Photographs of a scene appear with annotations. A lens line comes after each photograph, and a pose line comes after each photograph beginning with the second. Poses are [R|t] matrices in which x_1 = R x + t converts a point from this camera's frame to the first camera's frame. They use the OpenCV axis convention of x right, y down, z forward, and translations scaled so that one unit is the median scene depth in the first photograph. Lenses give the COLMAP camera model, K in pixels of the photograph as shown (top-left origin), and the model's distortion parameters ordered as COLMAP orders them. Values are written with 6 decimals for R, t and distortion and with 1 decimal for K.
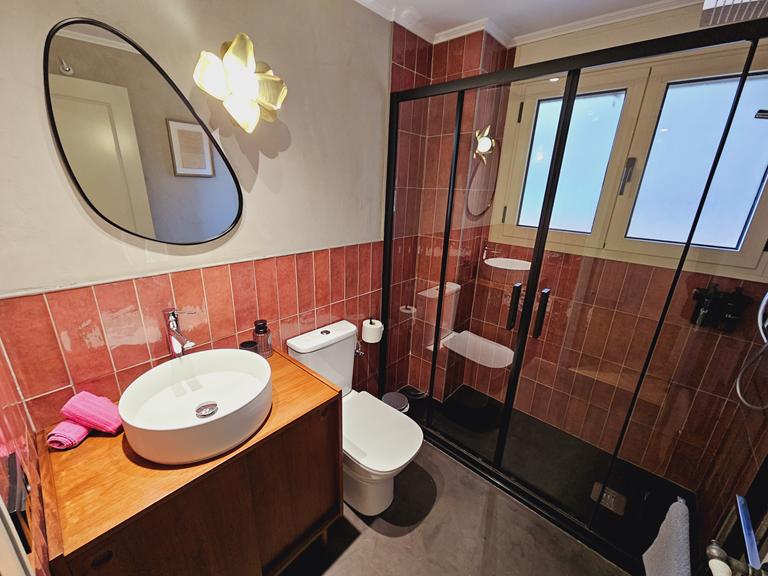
lens RADIAL K [[314.3, 0, 385.2], [0, 314.3, 289.7], [0, 0, 1]] dist [0.000116, -0.001052]
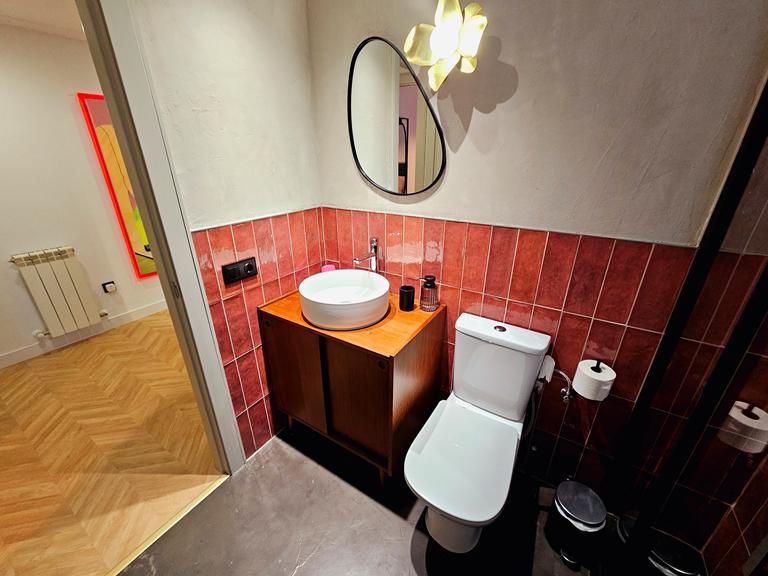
lens RADIAL K [[314.3, 0, 386.3], [0, 314.3, 285.4], [0, 0, 1]] dist [0.000116, -0.001052]
pose [[0.166297, 0.363095, -0.916792, 0.546746], [-0.296797, 0.905055, 0.304610, -0.147761], [0.940349, 0.221446, 0.258273, 0.557981]]
